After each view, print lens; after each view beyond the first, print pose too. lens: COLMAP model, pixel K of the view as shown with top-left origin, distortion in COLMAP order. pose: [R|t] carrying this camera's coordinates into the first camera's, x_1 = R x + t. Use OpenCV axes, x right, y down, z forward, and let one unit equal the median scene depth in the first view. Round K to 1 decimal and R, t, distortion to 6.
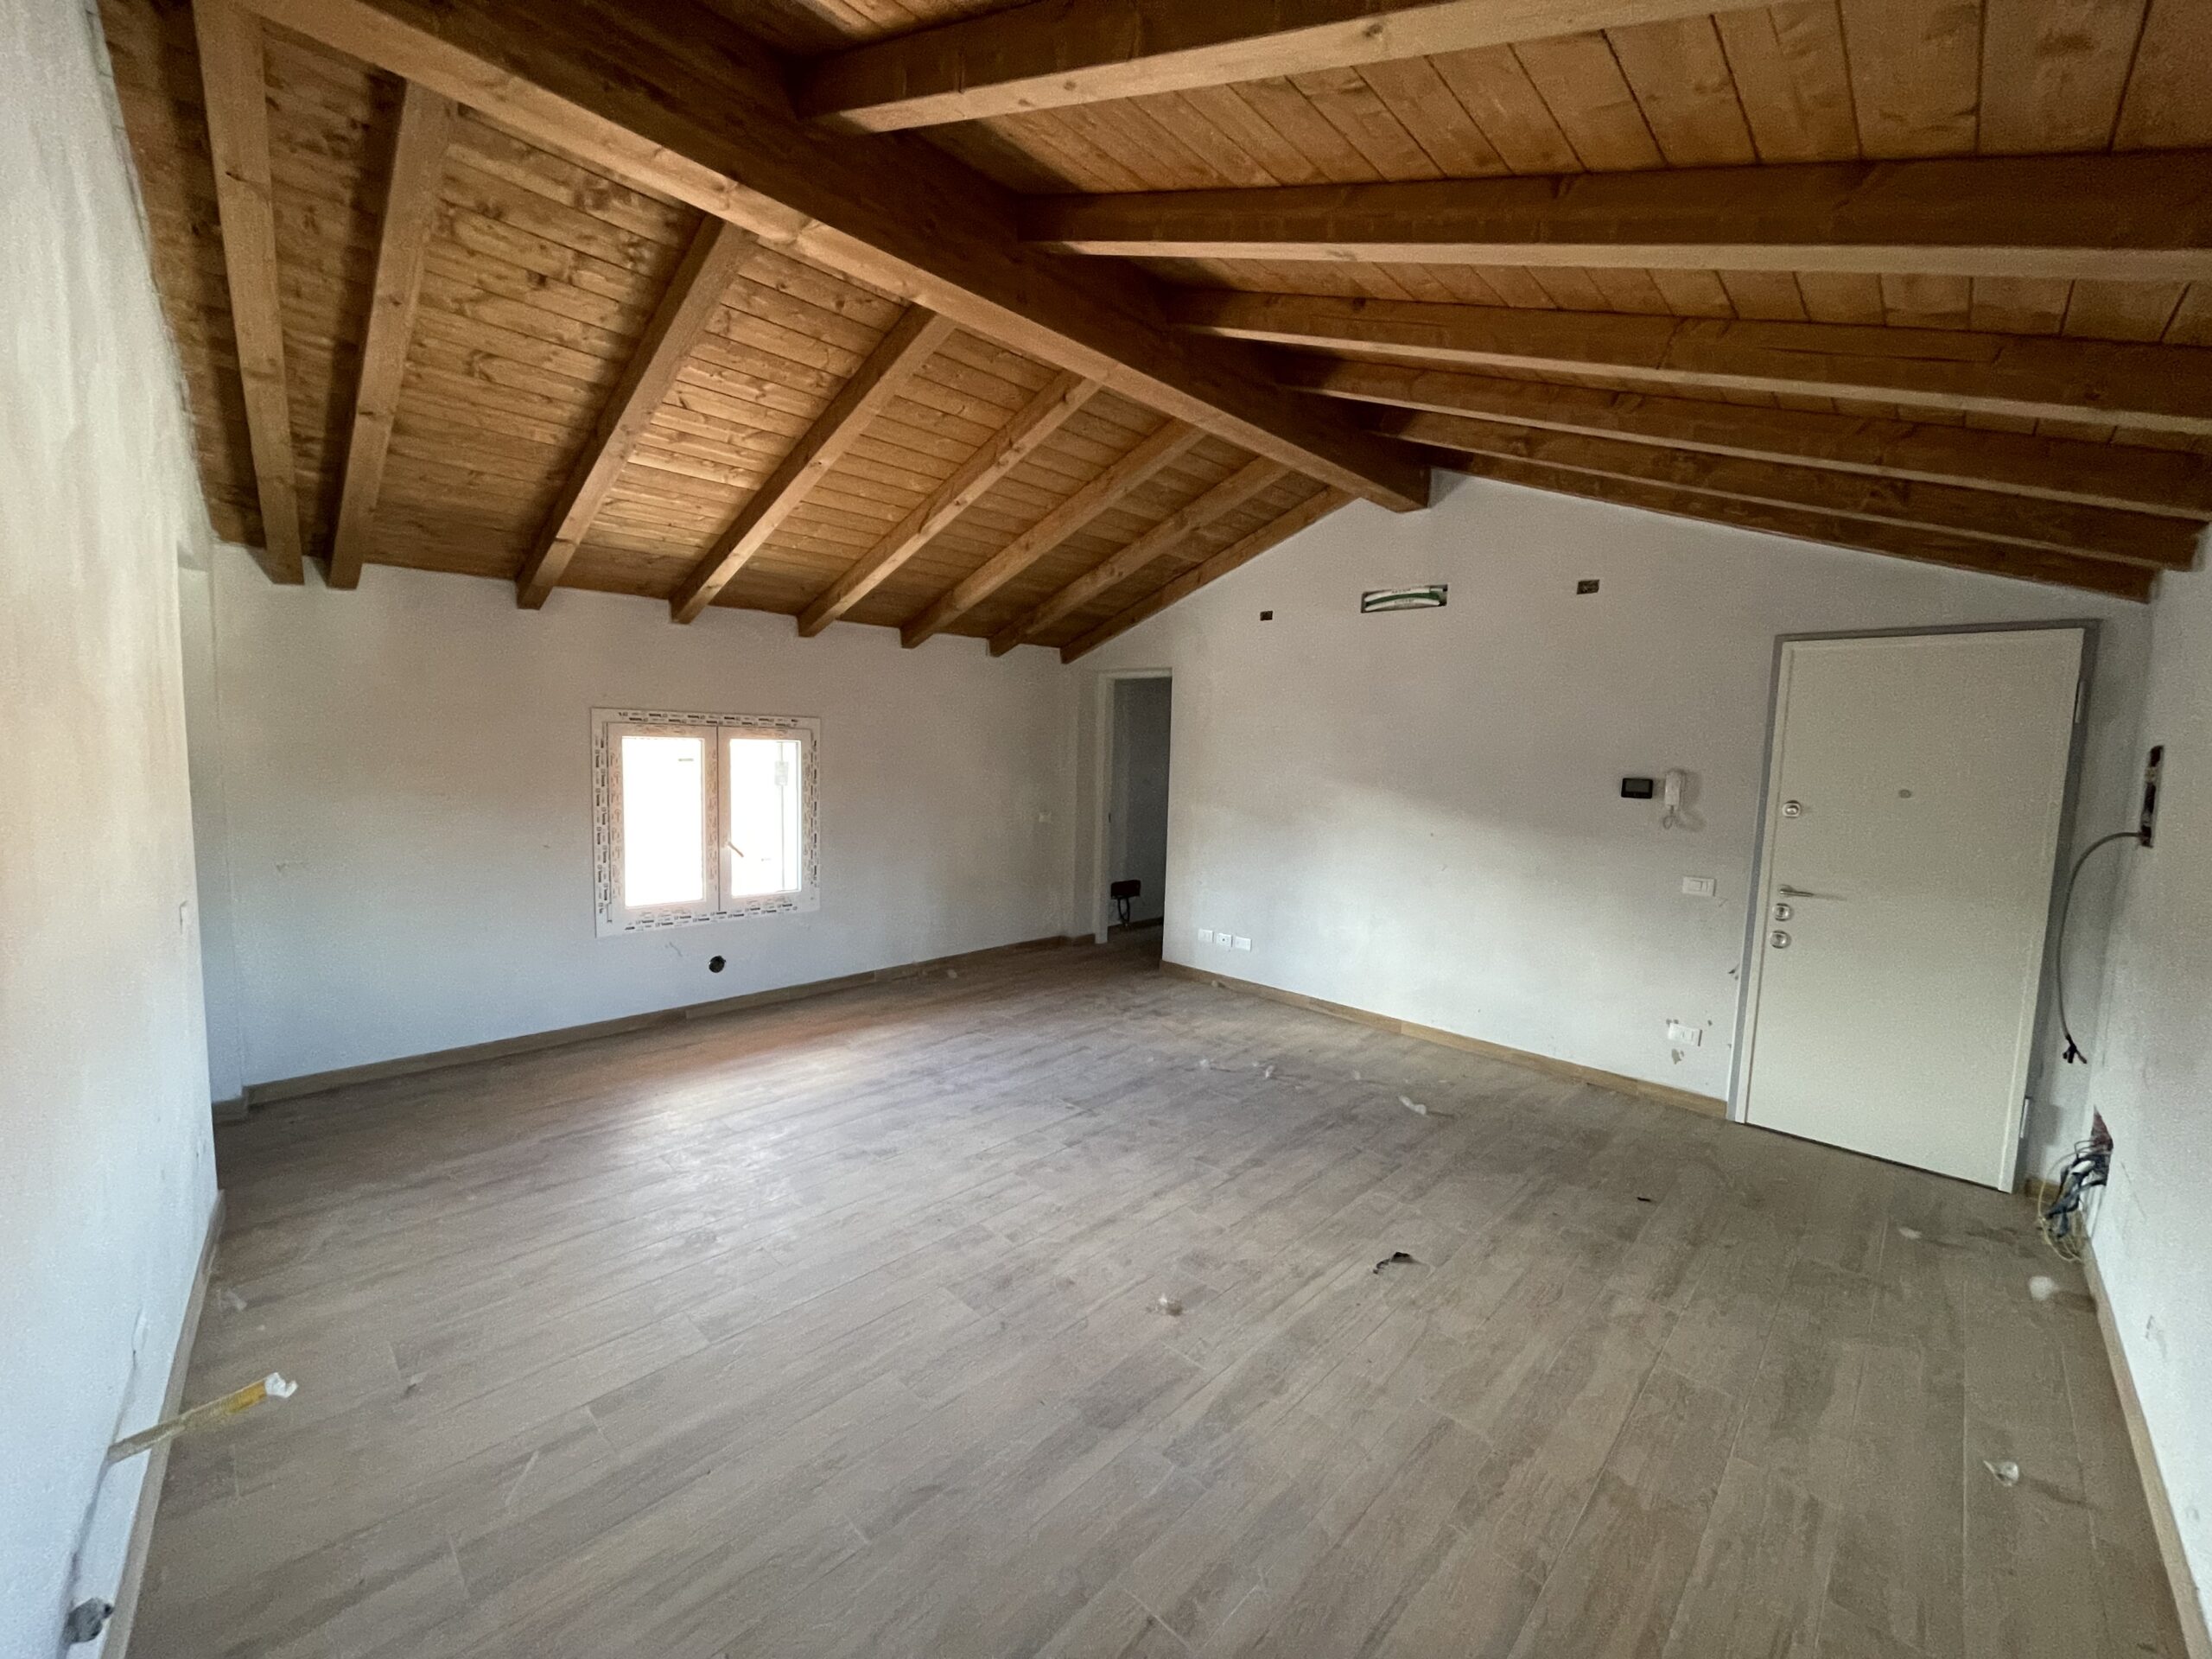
lens RADIAL K [[887.2, 0, 1105.4], [0, 887.2, 810.4], [0, 0, 1]] dist [-0.006937, 0.000268]
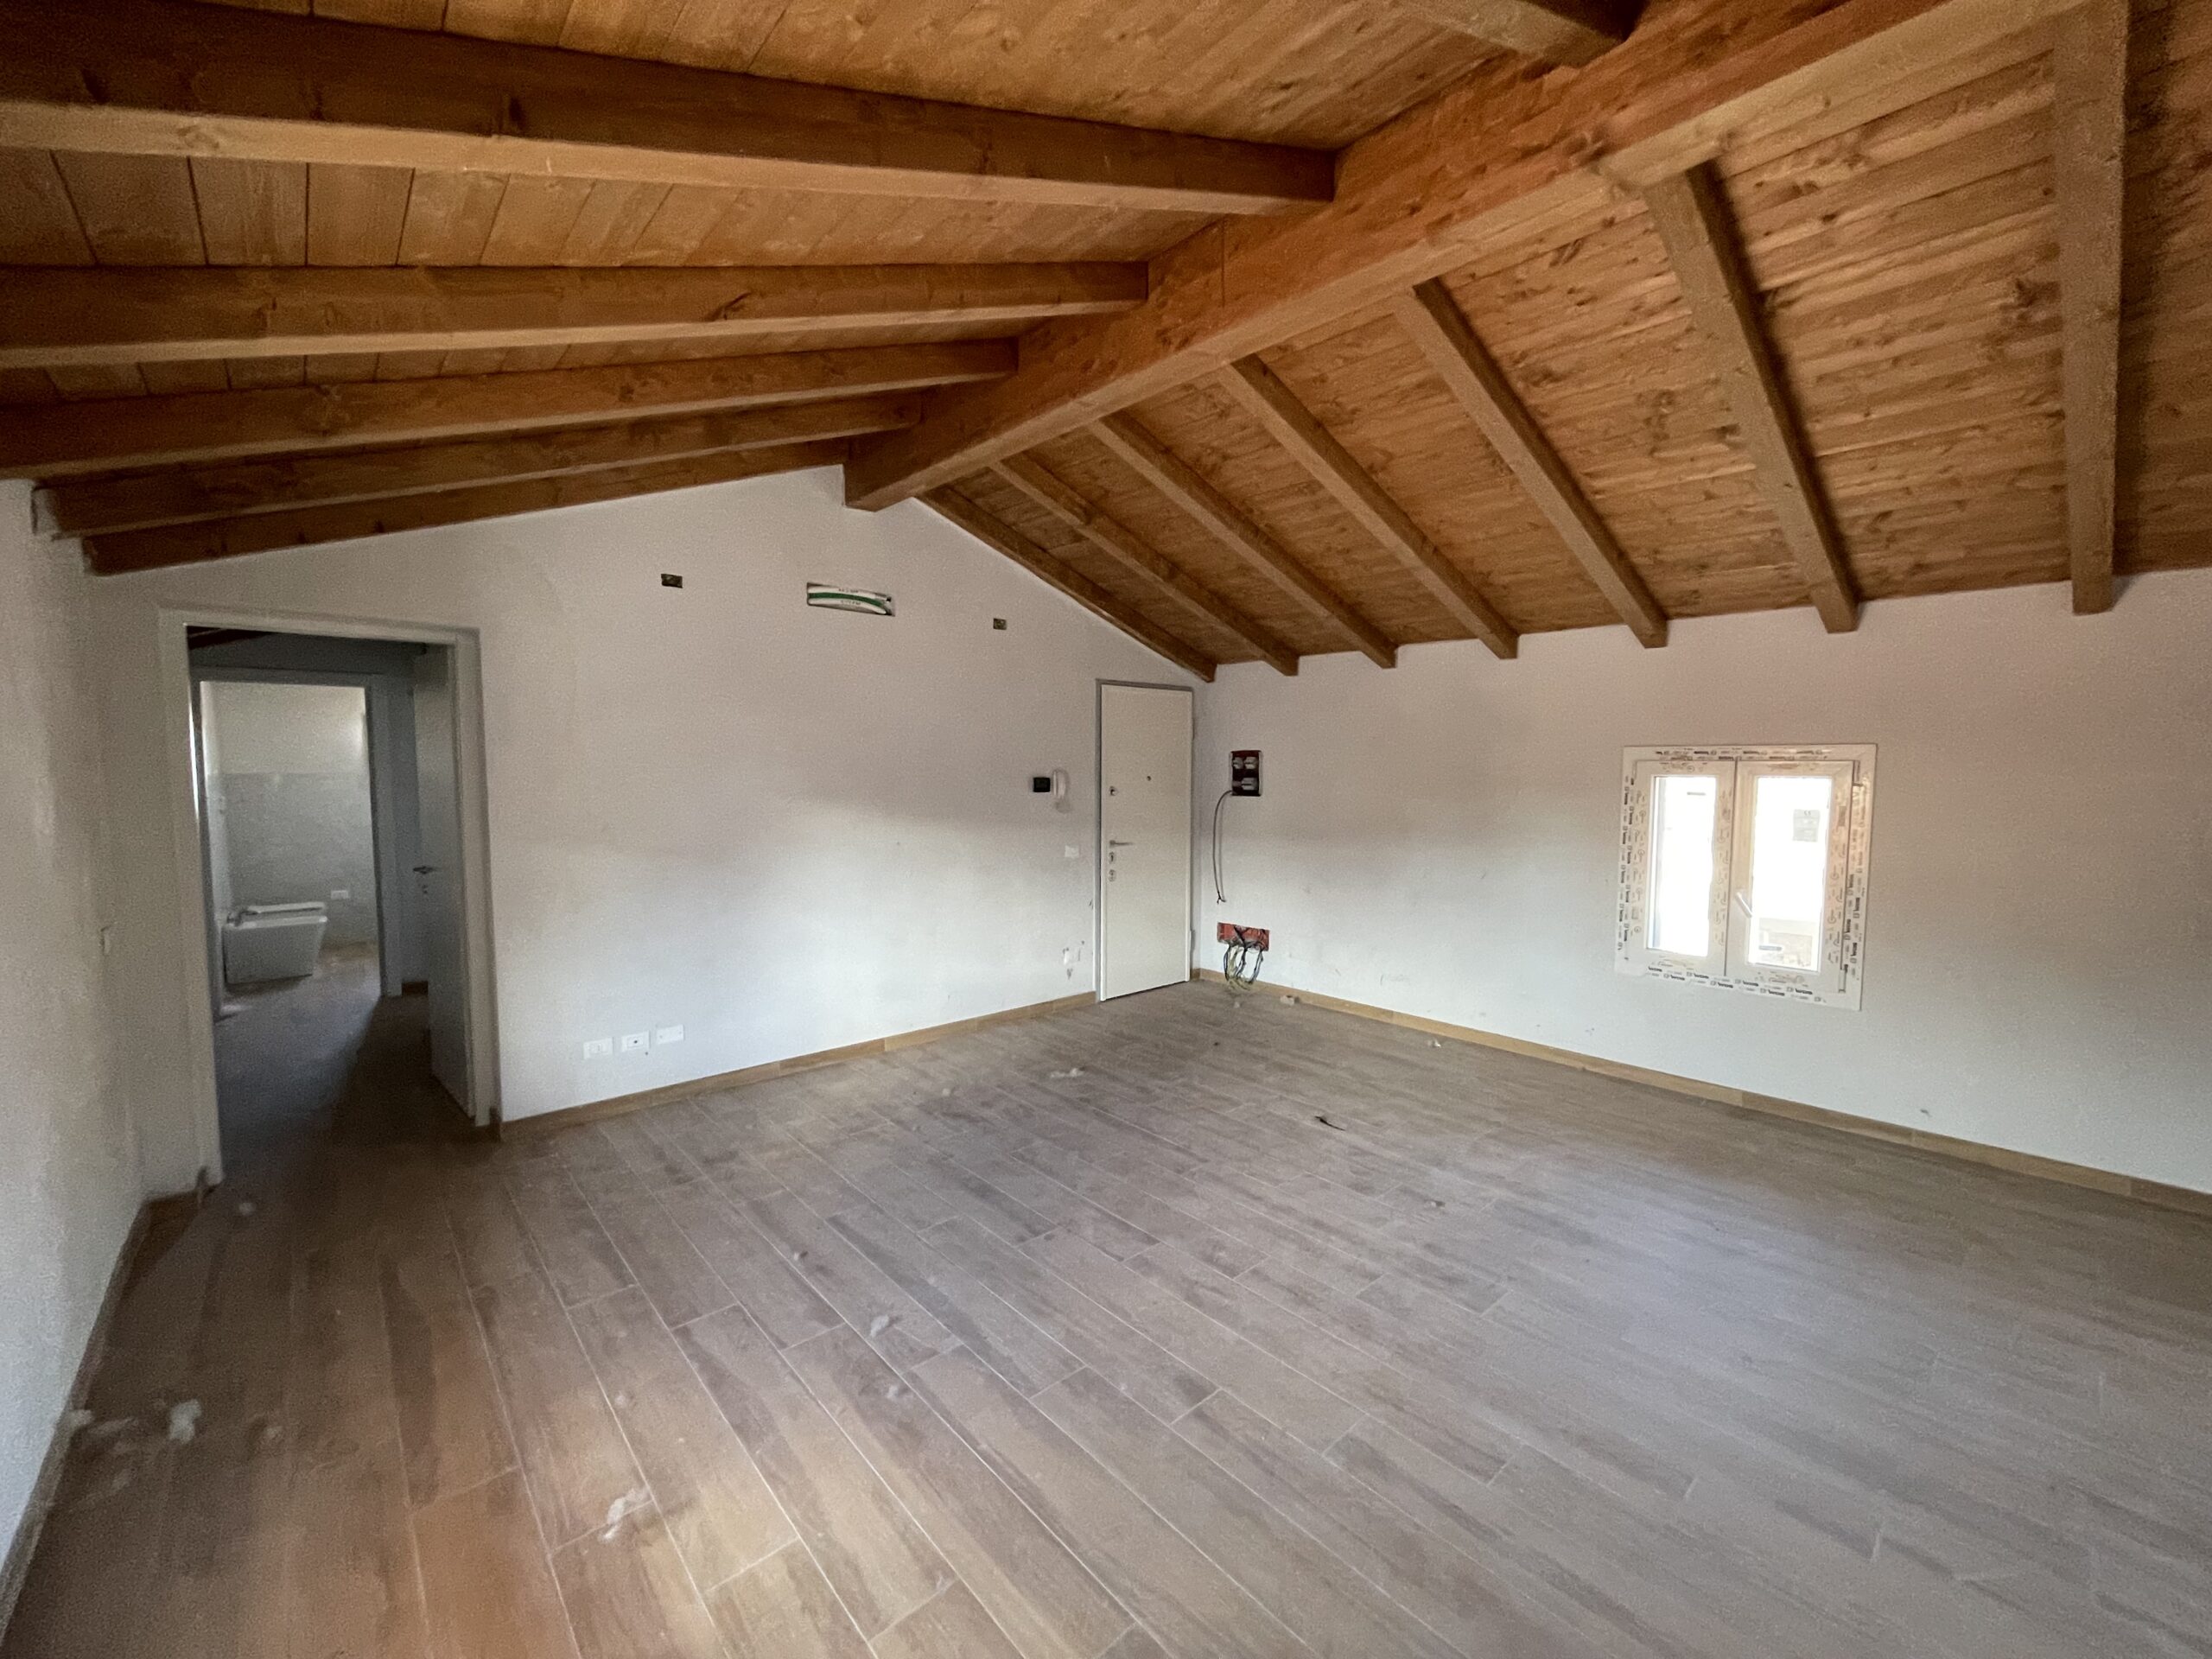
lens RADIAL K [[887.2, 0, 1090.3], [0, 887.2, 823.7], [0, 0, 1]] dist [-0.006937, 0.000268]
pose [[0.073676, -0.098377, 0.992418, -0.735300], [0.074730, 0.992870, 0.092873, -0.087905], [-0.994478, 0.067321, 0.080503, 0.846151]]
